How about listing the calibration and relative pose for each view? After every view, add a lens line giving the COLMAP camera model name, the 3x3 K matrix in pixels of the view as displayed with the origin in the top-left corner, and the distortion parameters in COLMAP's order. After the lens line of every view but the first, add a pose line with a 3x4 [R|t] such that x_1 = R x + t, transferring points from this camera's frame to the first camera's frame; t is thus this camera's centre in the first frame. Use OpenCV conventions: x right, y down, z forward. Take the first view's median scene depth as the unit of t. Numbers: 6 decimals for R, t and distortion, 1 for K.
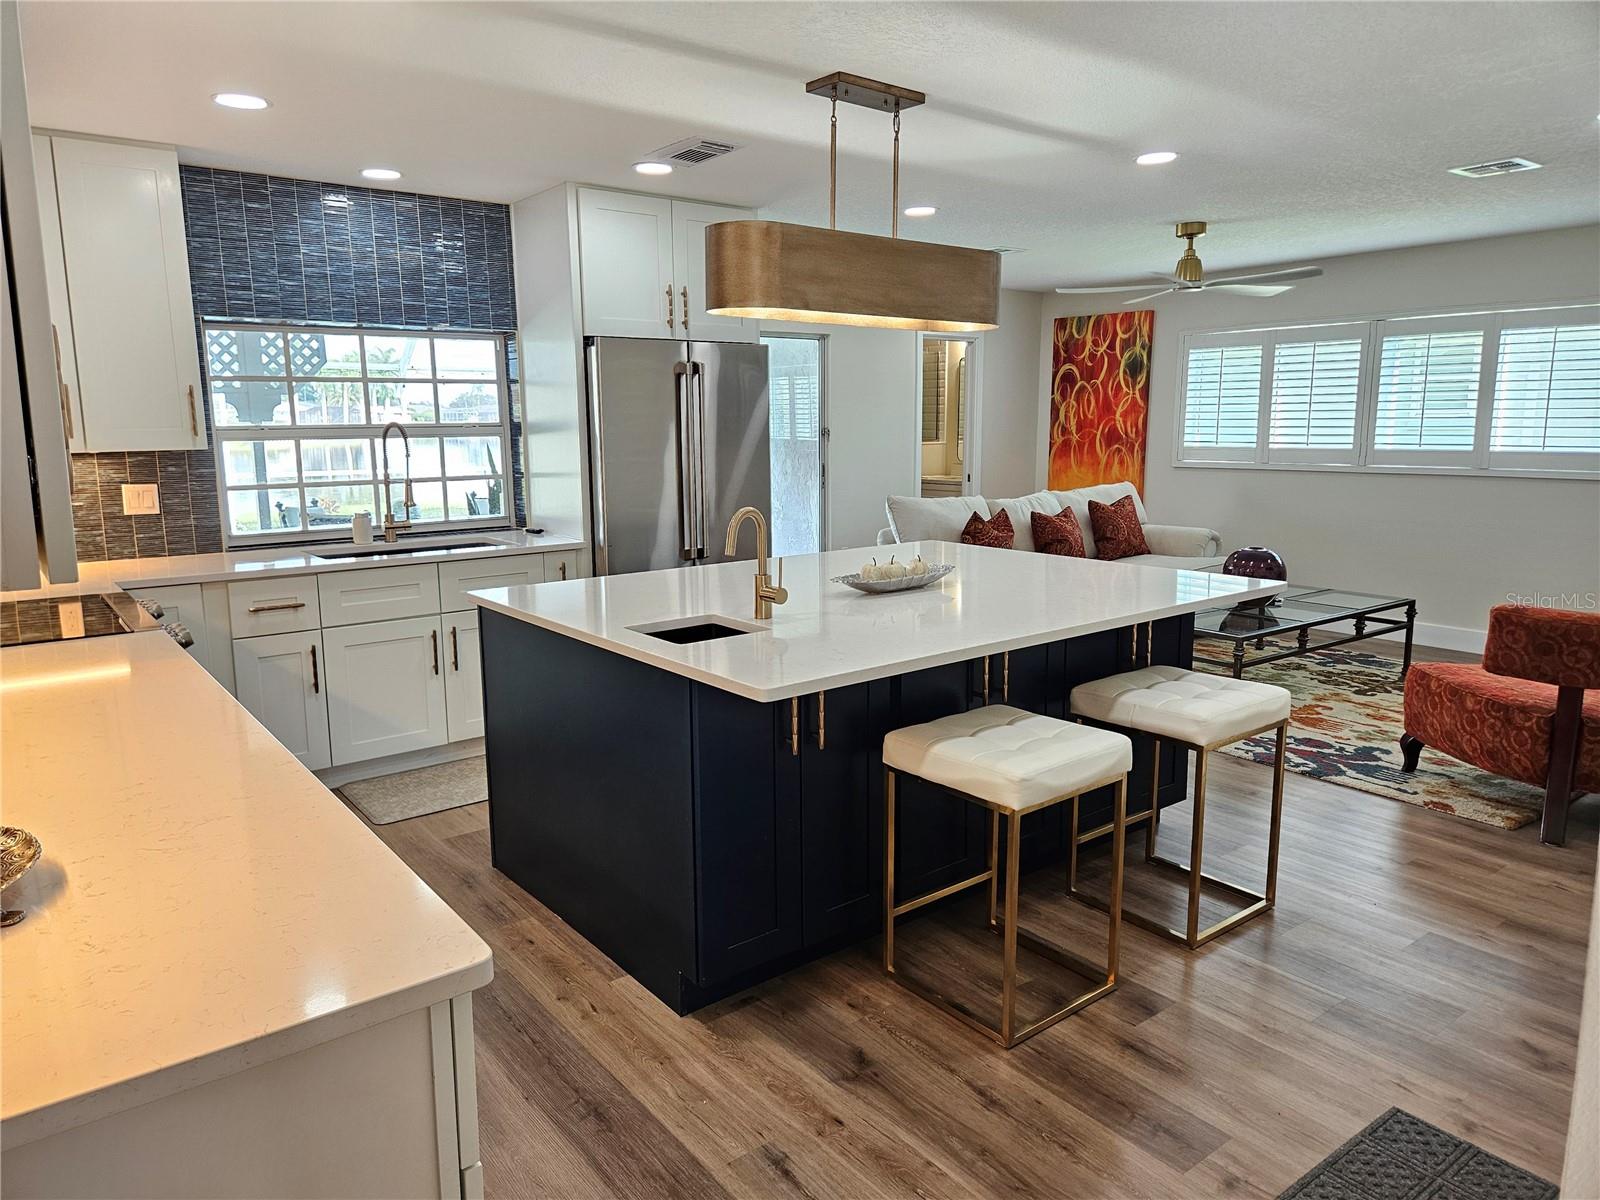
lens RADIAL K [[1071.5, 0, 785.2], [0, 1071.5, 587.4], [0, 0, 1]] dist [0.052499, -0.040580]
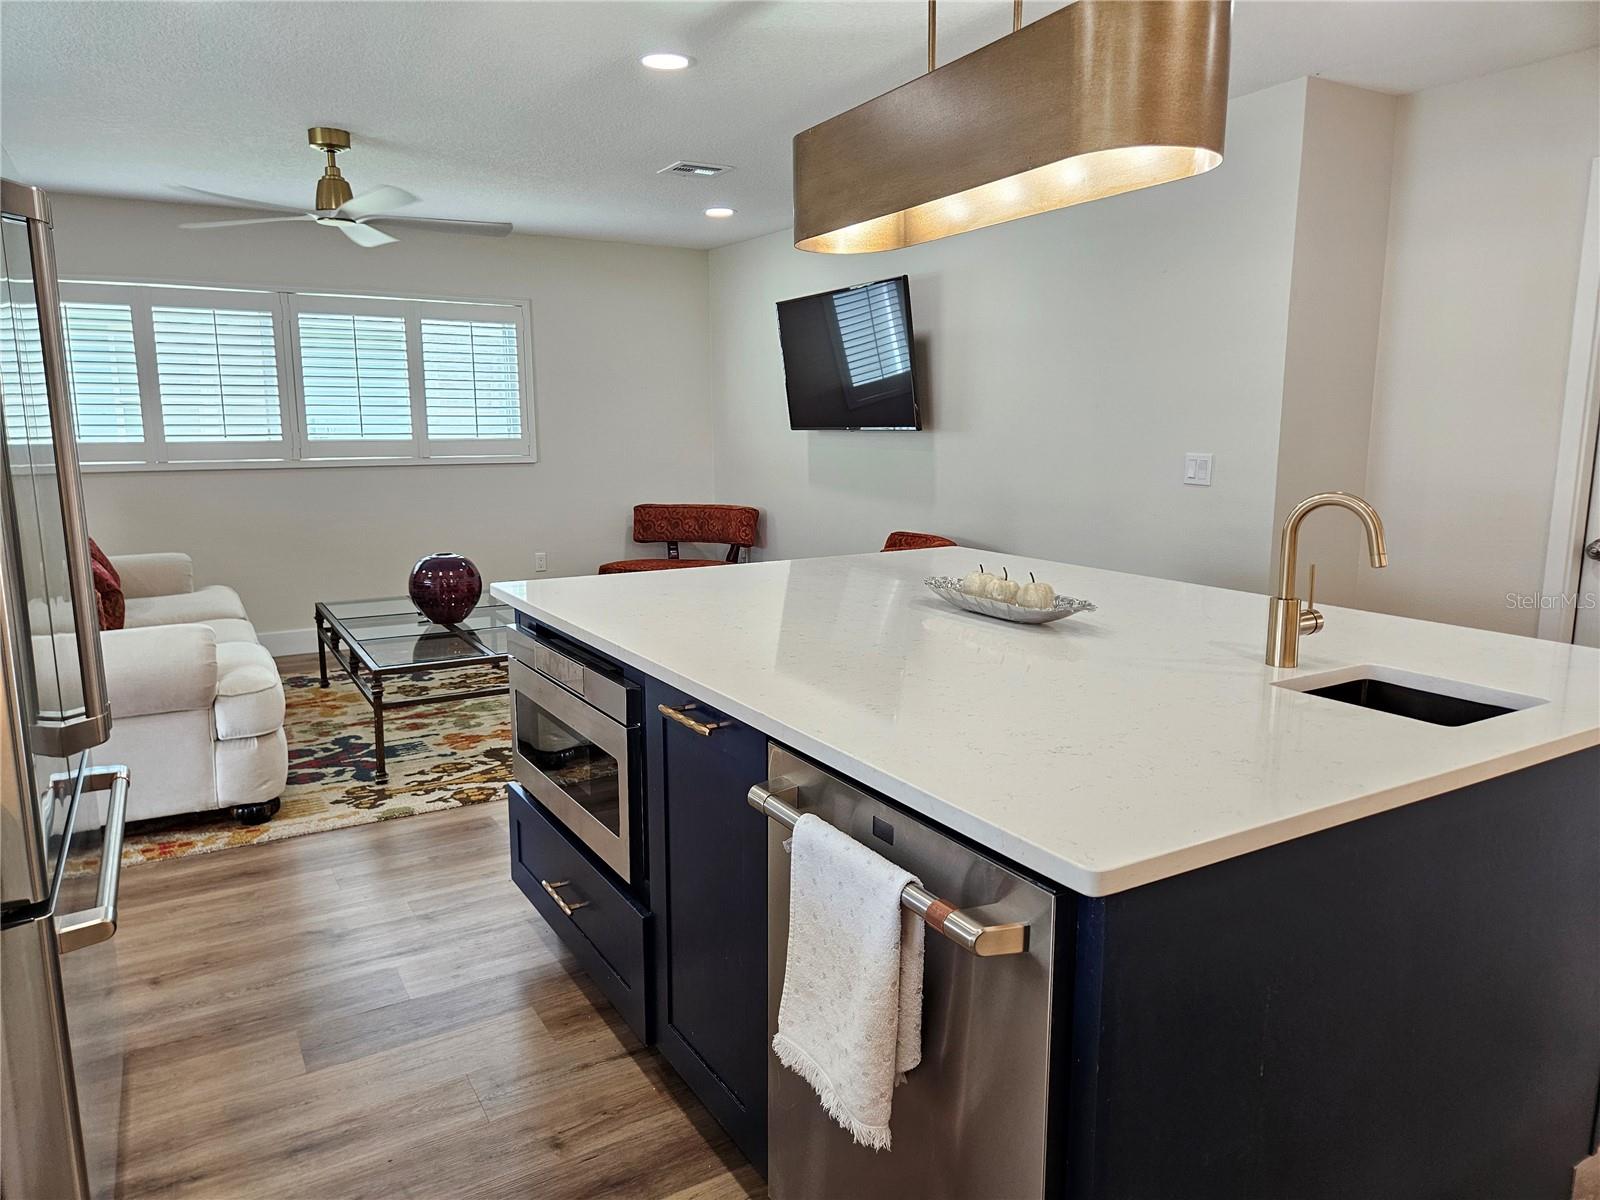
lens RADIAL K [[1071.5, 0, 804.5], [0, 1071.5, 600.9], [0, 0, 1]] dist [0.052499, -0.040580]
pose [[0.123048, -0.160615, 0.979317, -0.263709], [0.156634, 0.977590, 0.140652, -0.055221], [-0.979962, 0.136088, 0.145449, 0.450834]]
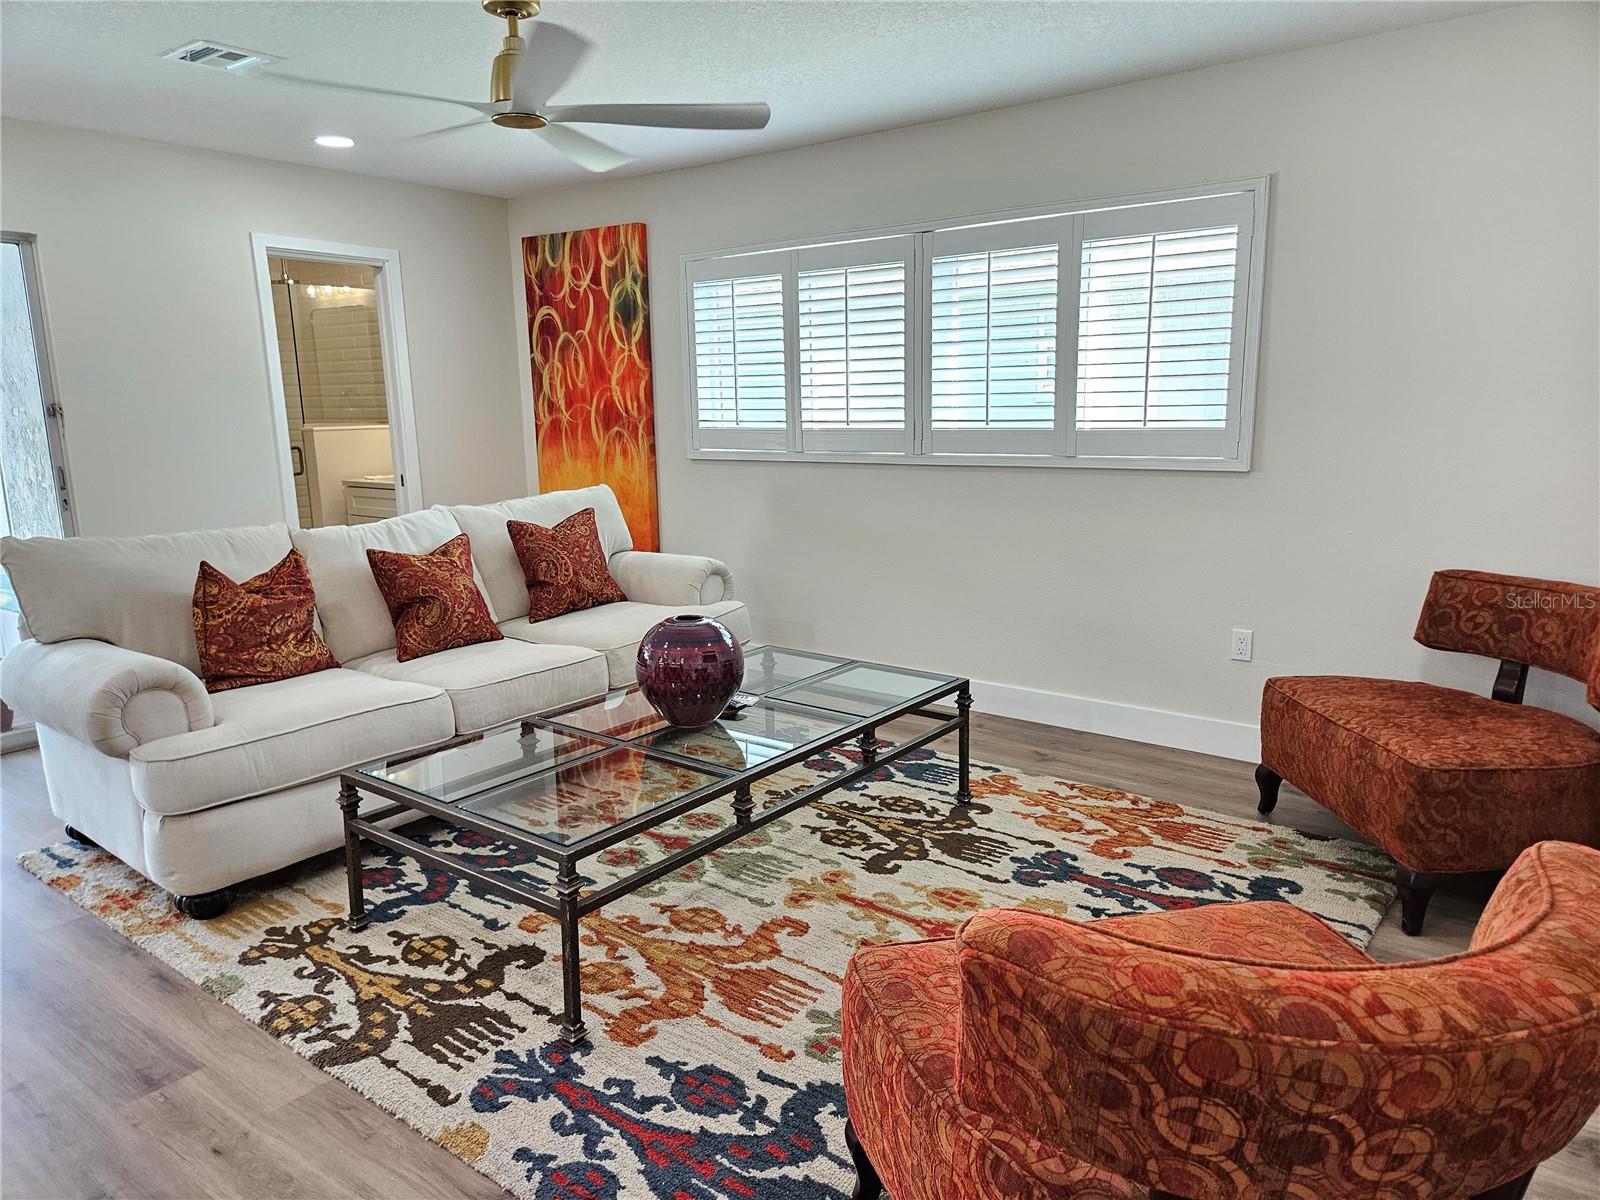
lens RADIAL K [[1071.5, 0, 785.5], [0, 1071.5, 605.3], [0, 0, 1]] dist [0.052499, -0.040580]
pose [[0.965951, -0.059320, 0.251835, 0.257681], [0.050959, 0.997915, 0.039601, -0.045561], [-0.253659, -0.025420, 0.966960, 0.347288]]
